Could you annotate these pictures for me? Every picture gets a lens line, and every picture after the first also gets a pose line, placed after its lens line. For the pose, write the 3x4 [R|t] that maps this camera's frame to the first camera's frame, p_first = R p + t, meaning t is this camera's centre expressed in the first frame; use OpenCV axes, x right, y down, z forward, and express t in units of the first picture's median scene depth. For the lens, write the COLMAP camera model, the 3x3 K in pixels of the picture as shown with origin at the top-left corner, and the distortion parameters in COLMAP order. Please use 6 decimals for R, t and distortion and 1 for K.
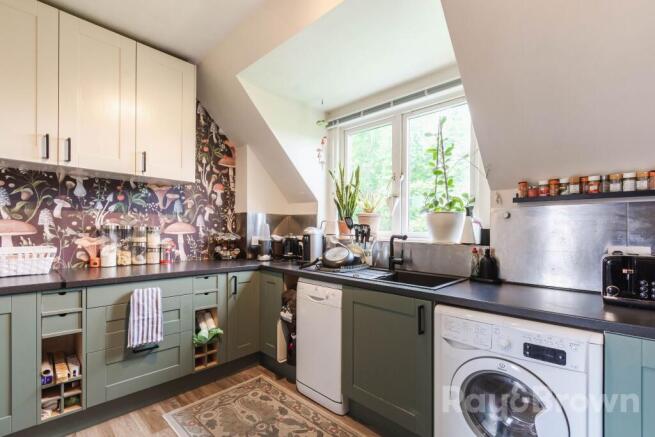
lens RADIAL K [[298.5, 0, 323.9], [0, 298.5, 226.5], [0, 0, 1]] dist [-0.000569, -0.000200]
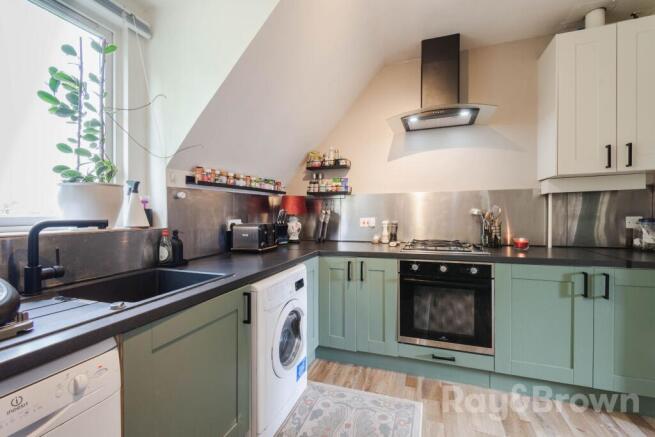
lens RADIAL K [[292.3, 0, 328.7], [0, 292.3, 214.4], [0, 0, 1]] dist [0.000221, -0.000190]
pose [[-0.418000, -0.018824, 0.908252, -0.398169], [-0.011452, 0.999815, 0.015452, 0.004229], [-0.908375, -0.003943, -0.418138, 0.769138]]
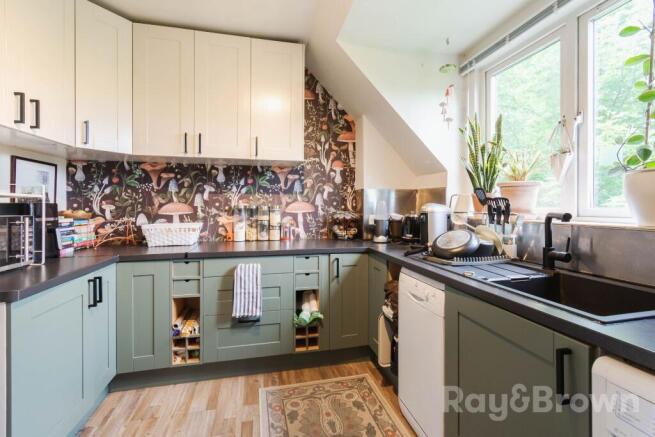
lens RADIAL K [[296.9, 0, 317.6], [0, 296.9, 204.9], [0, 0, 1]] dist [0.000218, -0.000417]
pose [[0.833805, -0.018541, -0.551747, 0.168666], [0.019353, 0.999803, -0.004352, 0.004641], [0.551719, -0.007049, 0.834000, 0.213458]]
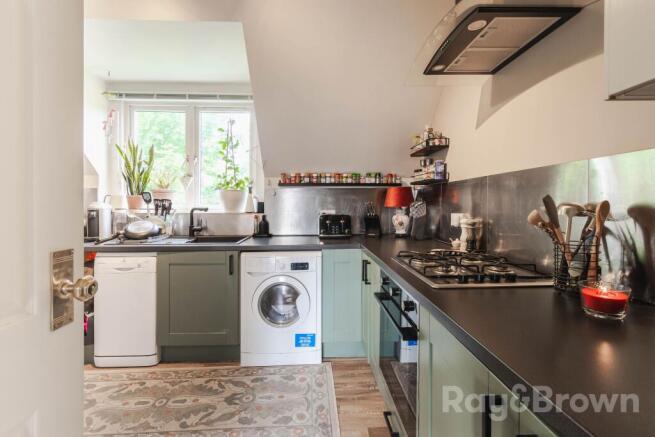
lens RADIAL K [[296.7, 0, 326.1], [0, 296.7, 201.9], [0, 0, 1]] dist [0.000120, -0.000020]
pose [[0.688780, -0.011076, 0.724885, -0.272853], [0.001702, 0.999905, 0.013661, -0.011486], [-0.724968, -0.008176, 0.688734, -0.230252]]
